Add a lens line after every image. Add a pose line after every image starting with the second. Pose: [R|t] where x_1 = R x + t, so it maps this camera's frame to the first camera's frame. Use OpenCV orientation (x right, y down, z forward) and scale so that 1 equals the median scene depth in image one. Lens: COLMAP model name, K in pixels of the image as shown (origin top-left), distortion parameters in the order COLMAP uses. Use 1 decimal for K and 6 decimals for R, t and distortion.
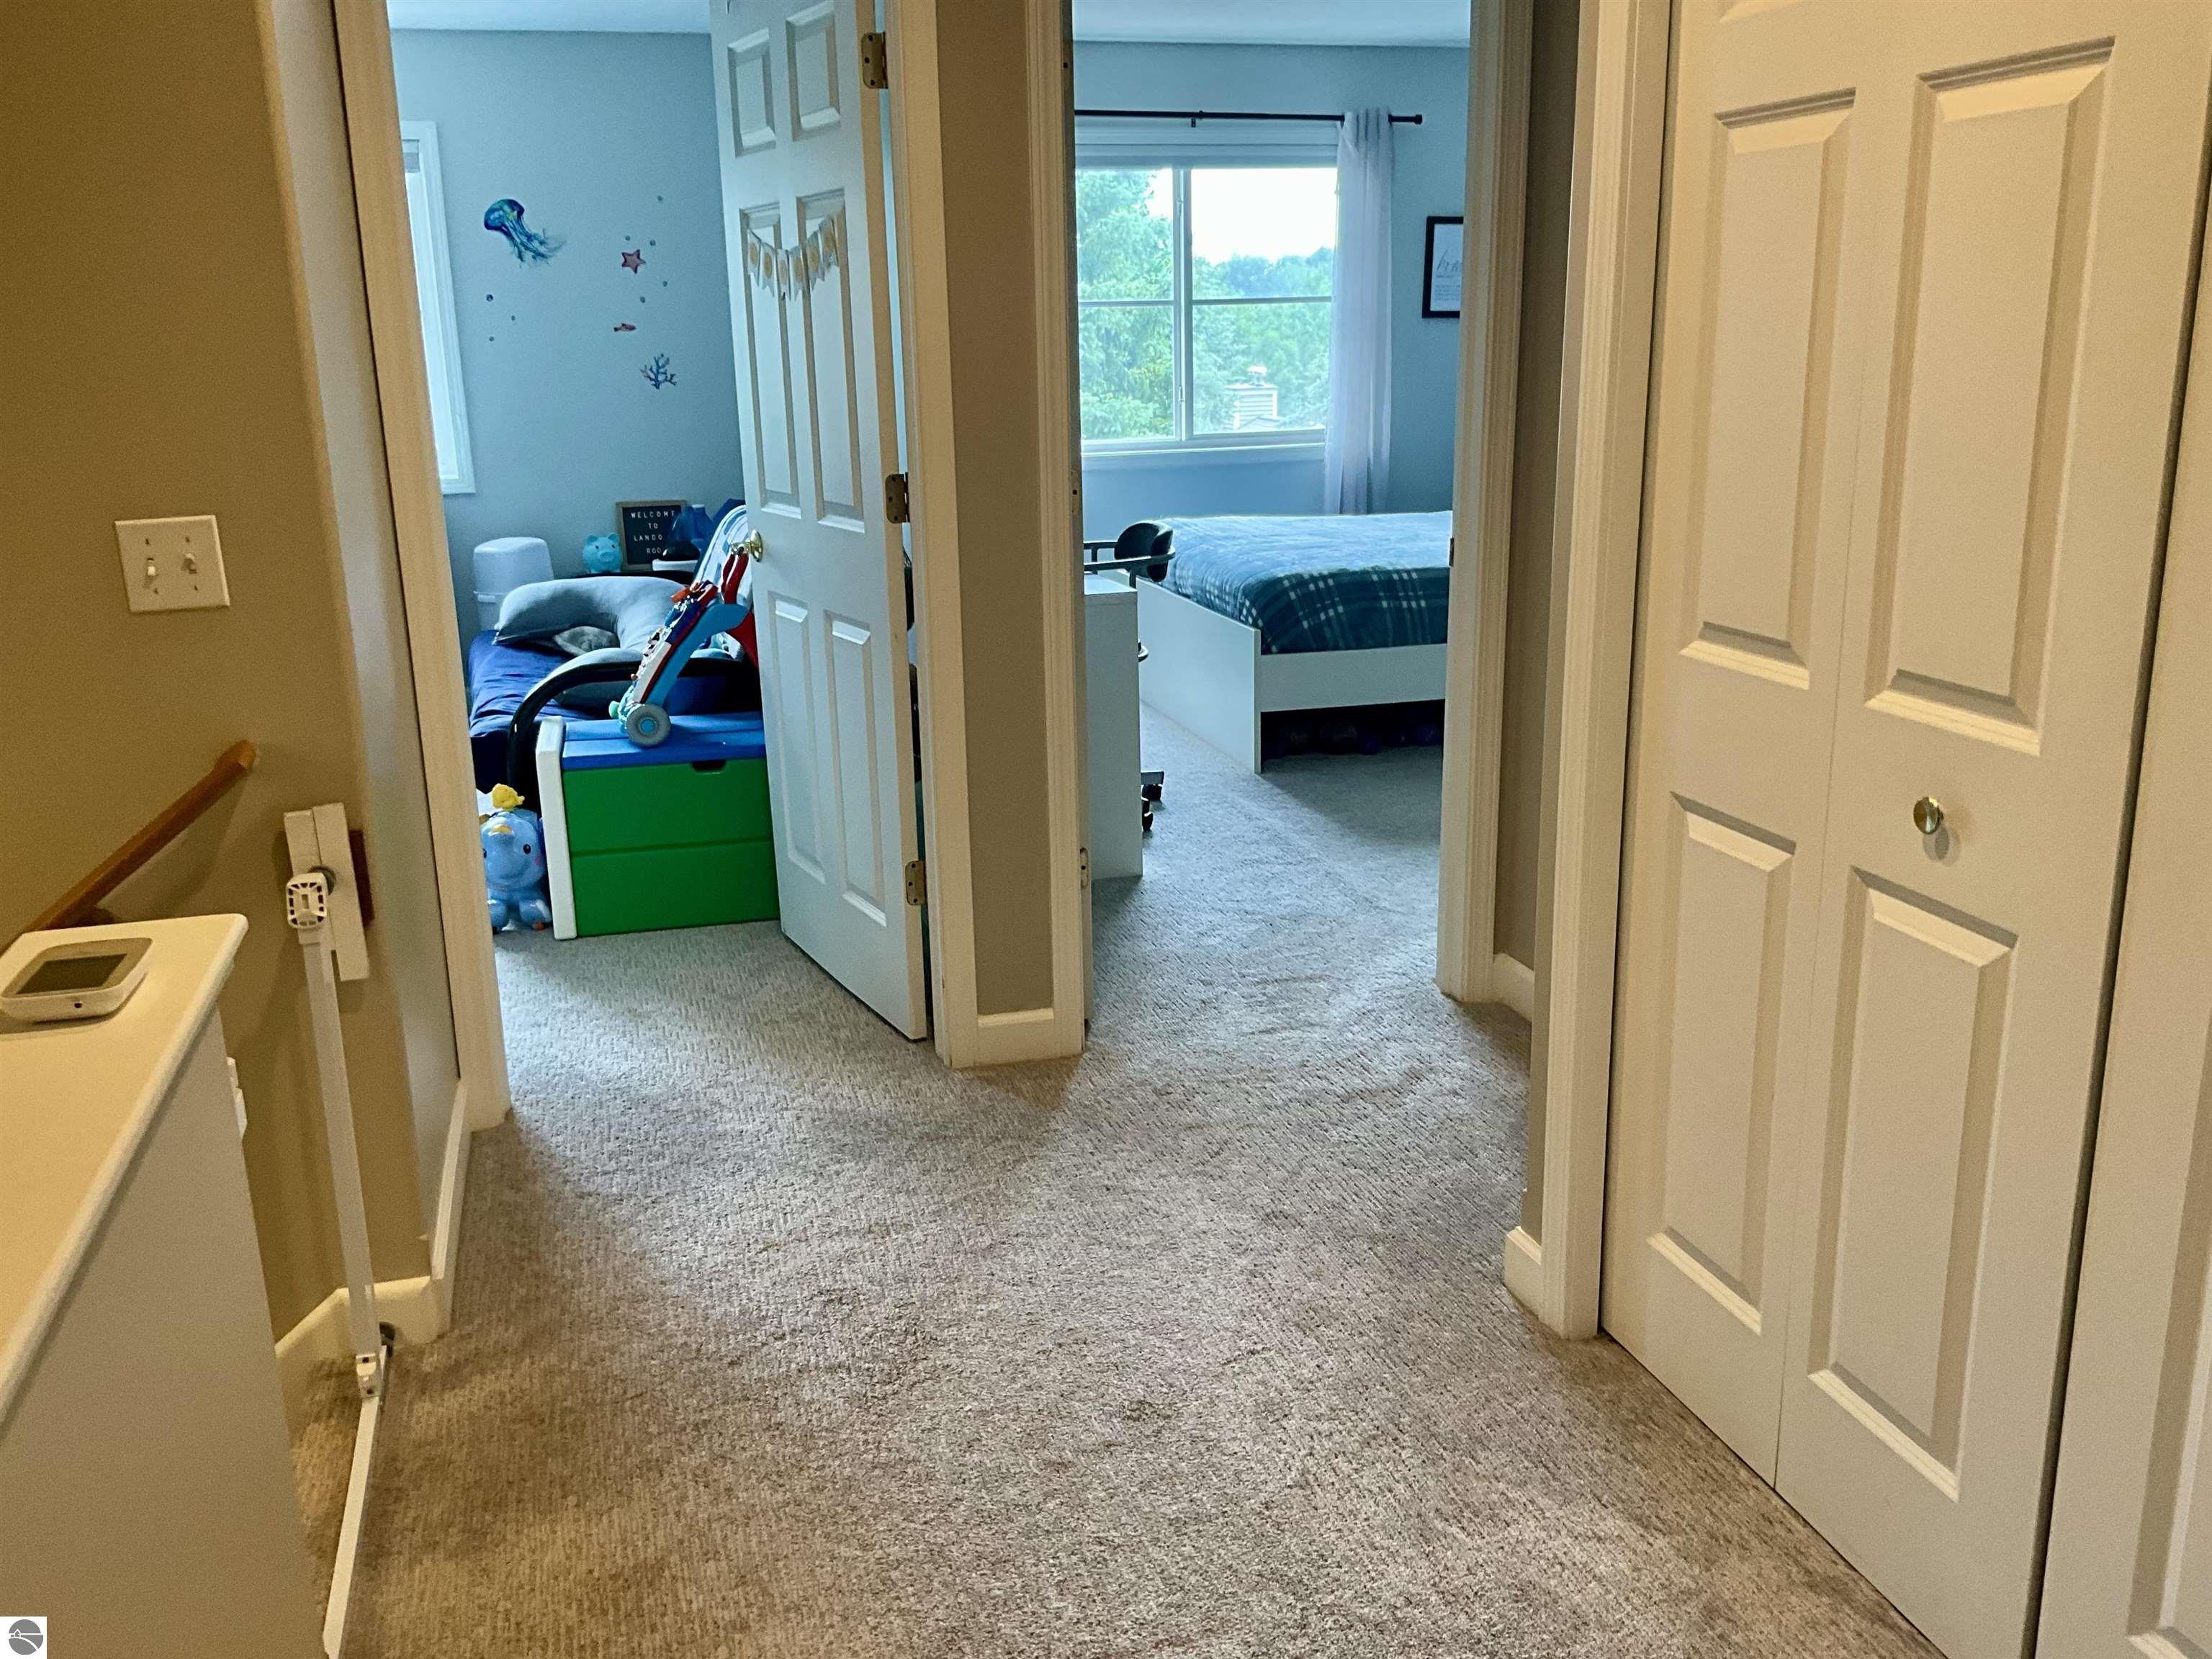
lens RADIAL K [[1831.8, 0, 1102.2], [0, 1831.8, 822.1], [0, 0, 1]] dist [0.118965, -0.245980]
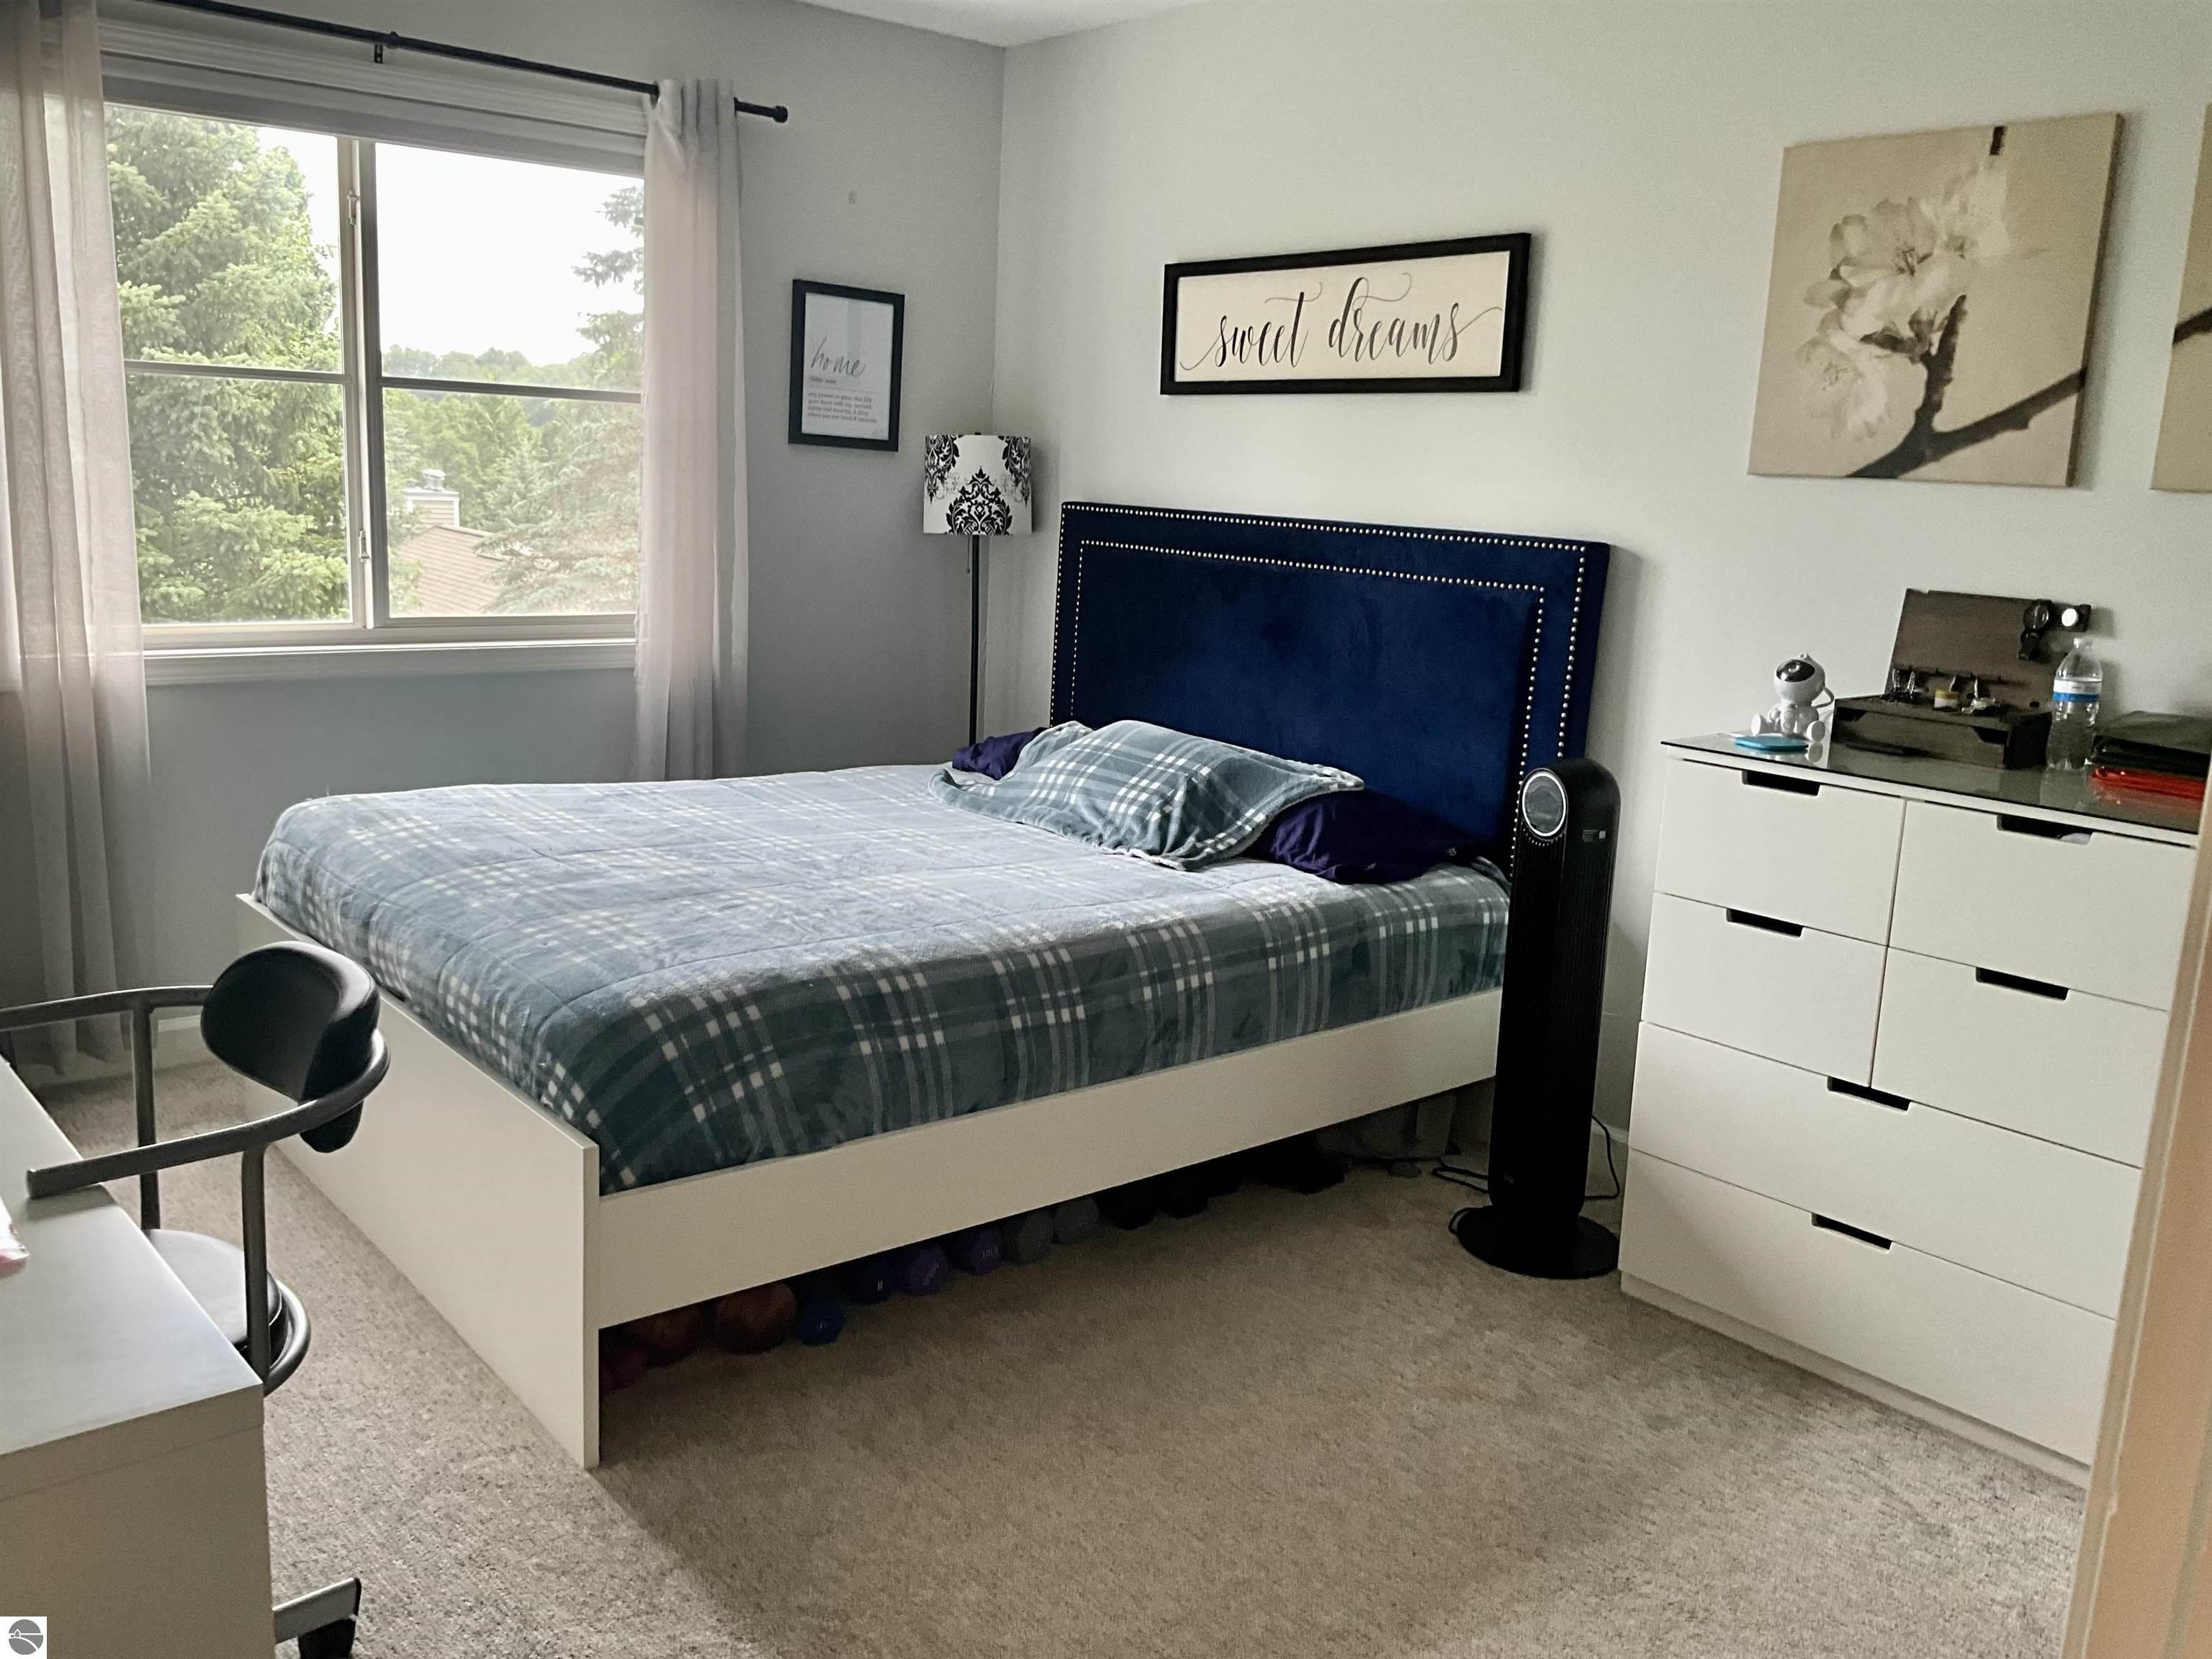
lens RADIAL K [[1831.8, 0, 1102.2], [0, 1831.8, 822.1], [0, 0, 1]] dist [0.118965, -0.245980]
pose [[0.908793, -0.017770, 0.416869, 0.014582], [0.042704, 0.997807, -0.050563, -0.146203], [-0.415057, 0.063753, 0.907559, 0.537051]]
